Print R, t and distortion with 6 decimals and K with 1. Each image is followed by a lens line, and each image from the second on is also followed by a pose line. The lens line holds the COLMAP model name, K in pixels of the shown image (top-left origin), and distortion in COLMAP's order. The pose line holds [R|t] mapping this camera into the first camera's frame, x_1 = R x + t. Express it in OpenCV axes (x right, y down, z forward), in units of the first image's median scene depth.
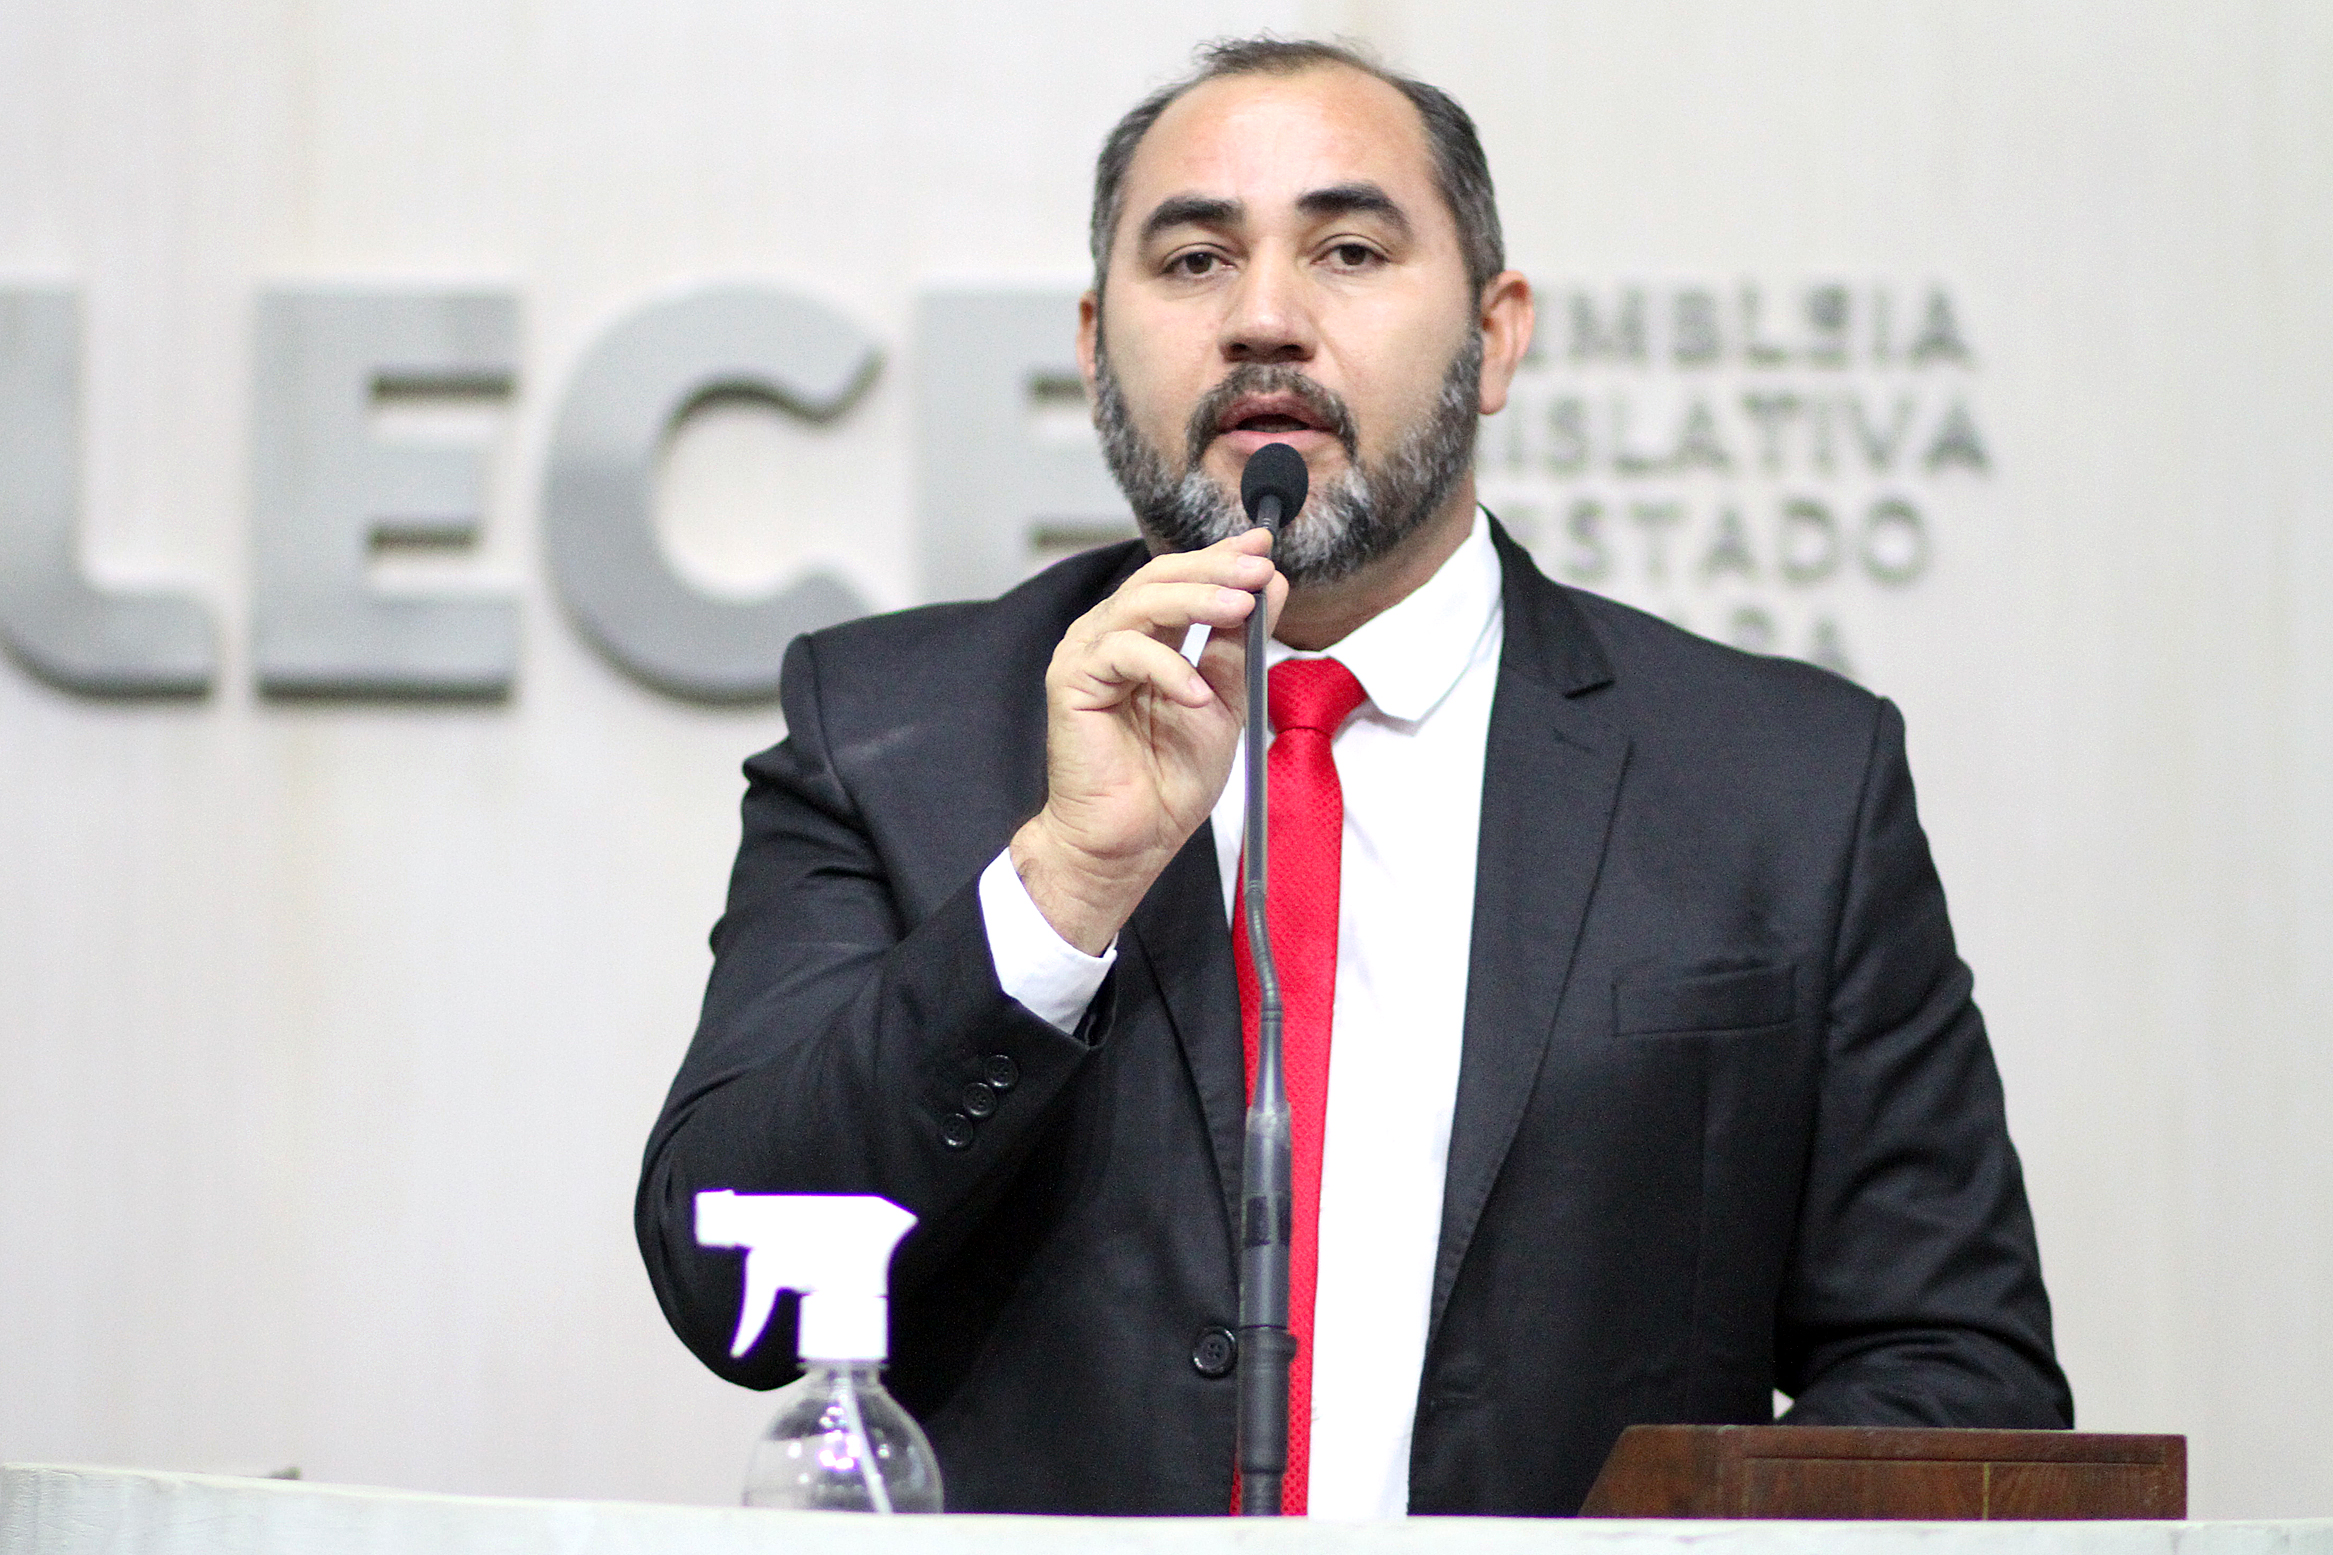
lens RADIAL K [[8512.6, 0, 1166.5], [0, 8512.6, 777.5], [0, 0, 1]] dist [0.093722, -3.303819]
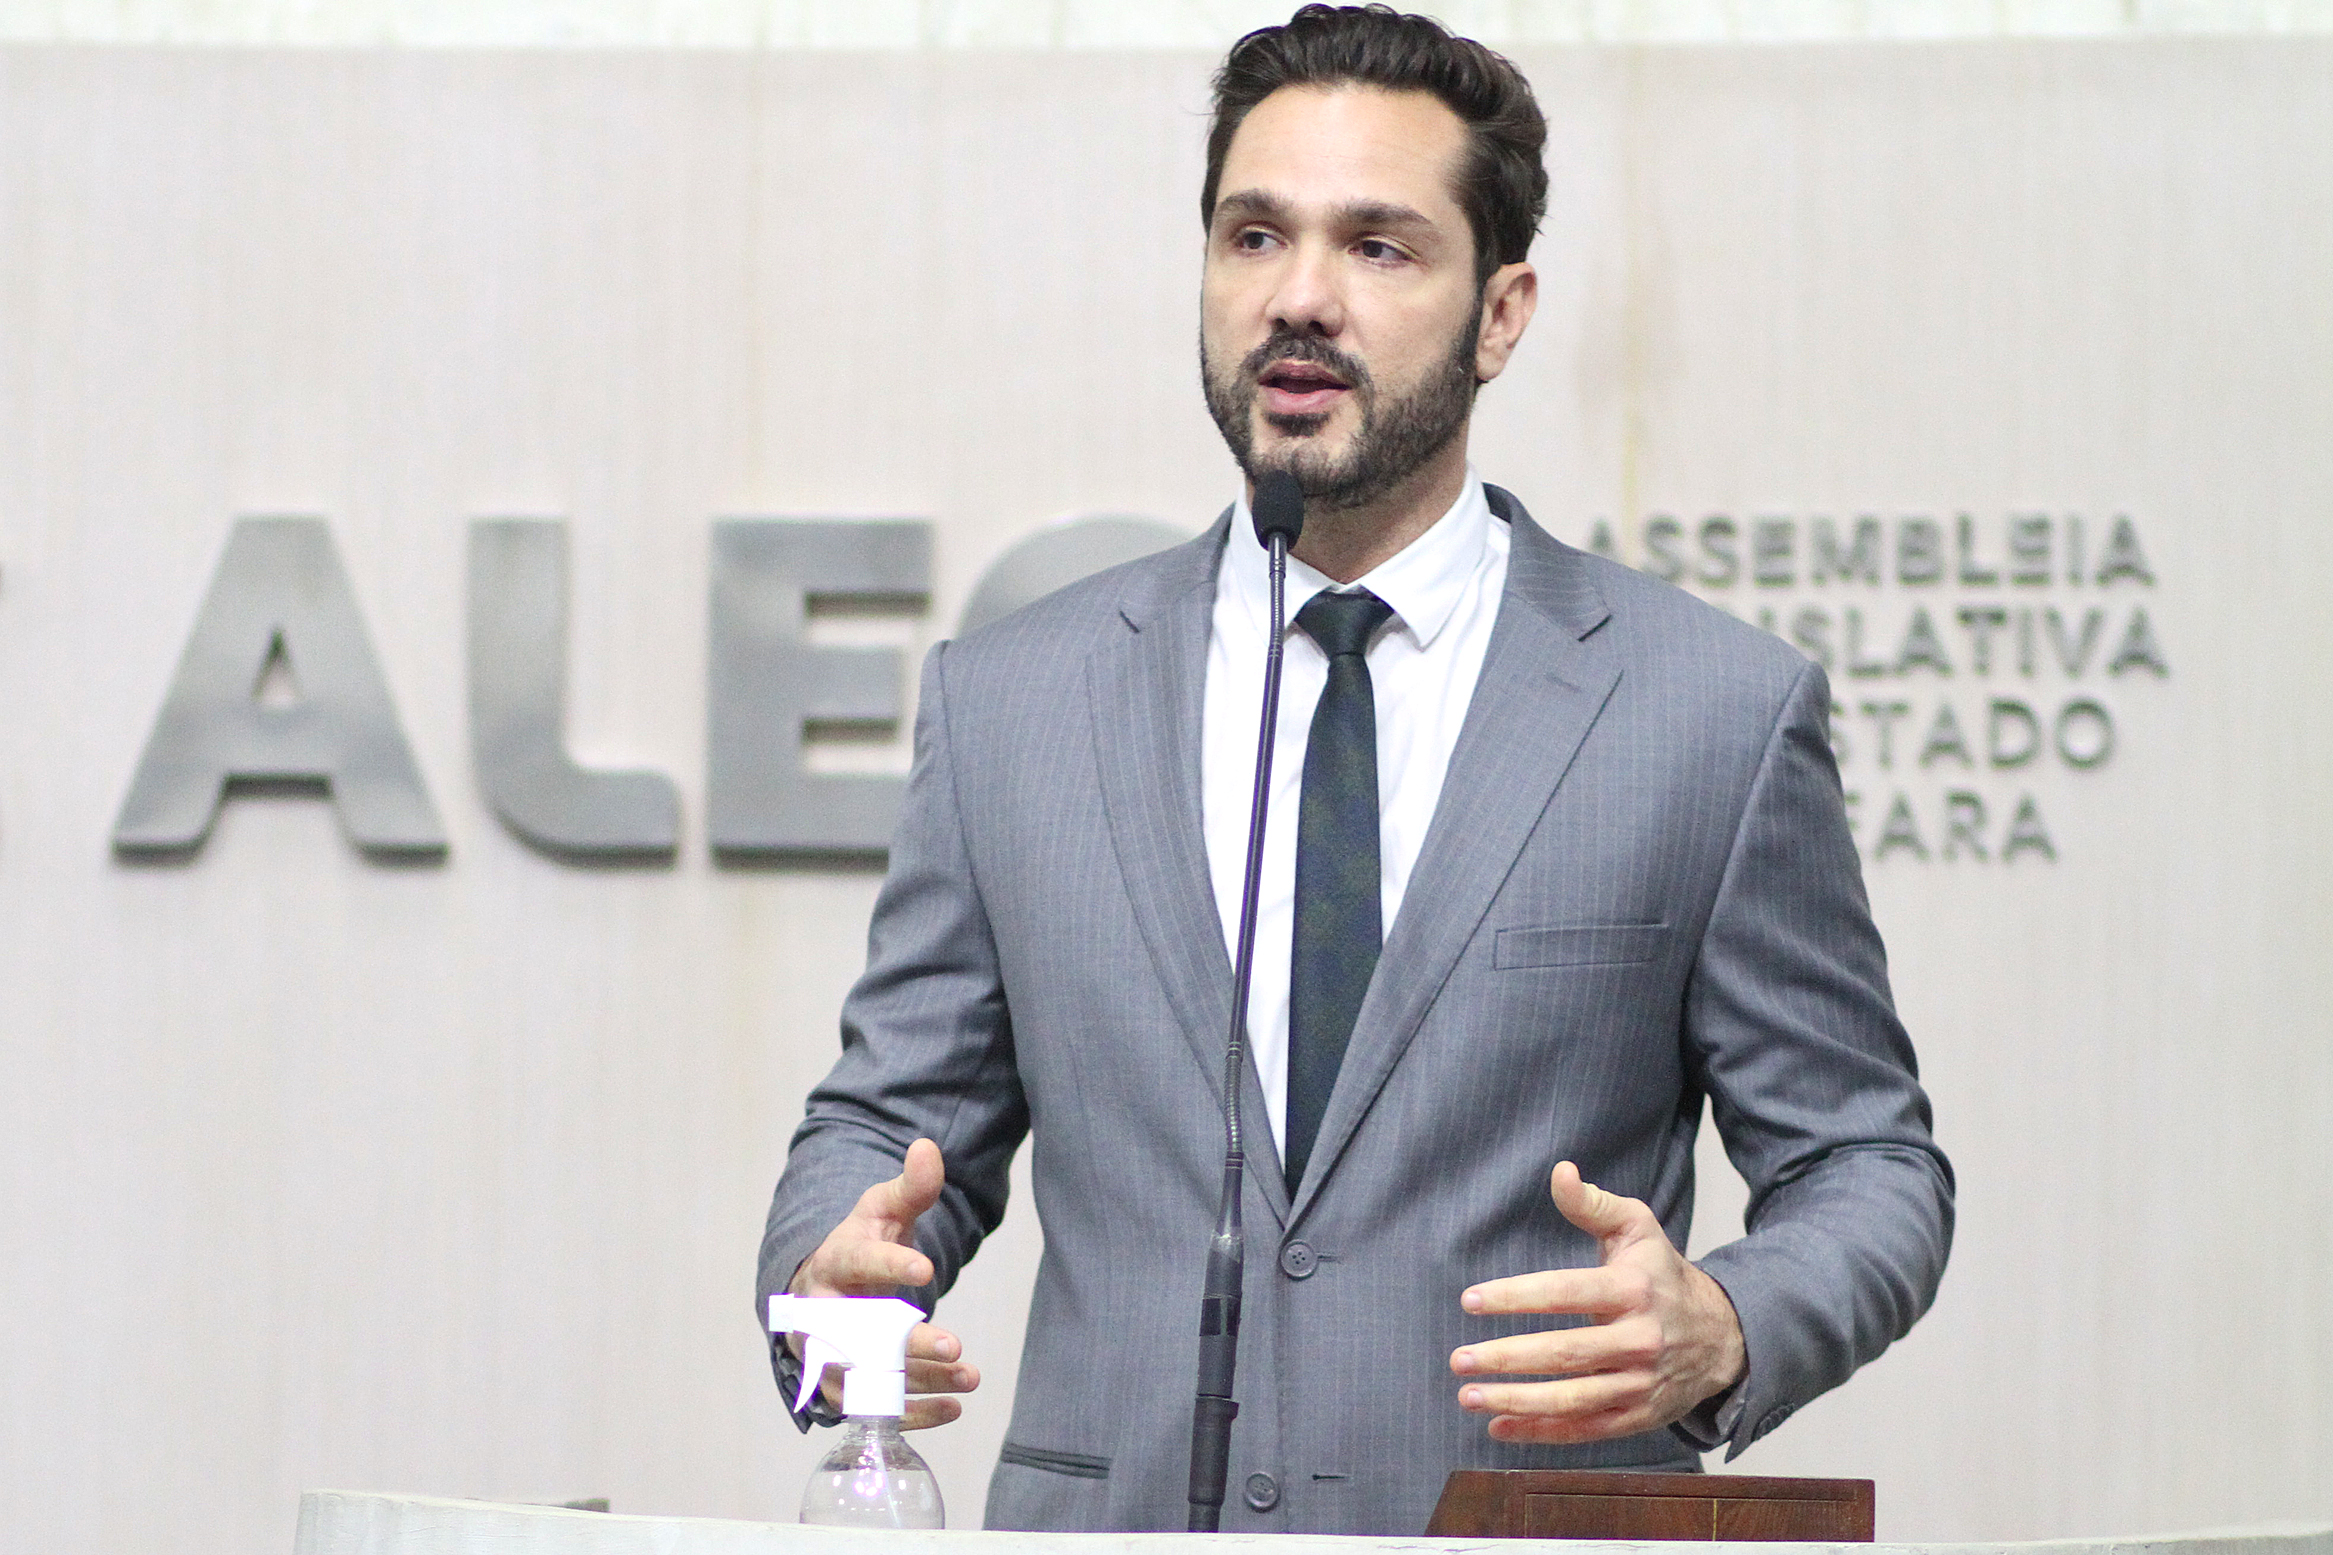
lens RADIAL K [[8512.6, 0, 1166.5], [0, 8512.6, 777.5], [0, 0, 1]] dist [0.093722, -3.303819]
pose [[0.995503, 0.001230, -0.094718, 0.070715], [-0.002067, 0.999960, -0.008737, -0.011249], [0.094704, 0.008893, 0.995466, -0.181577]]
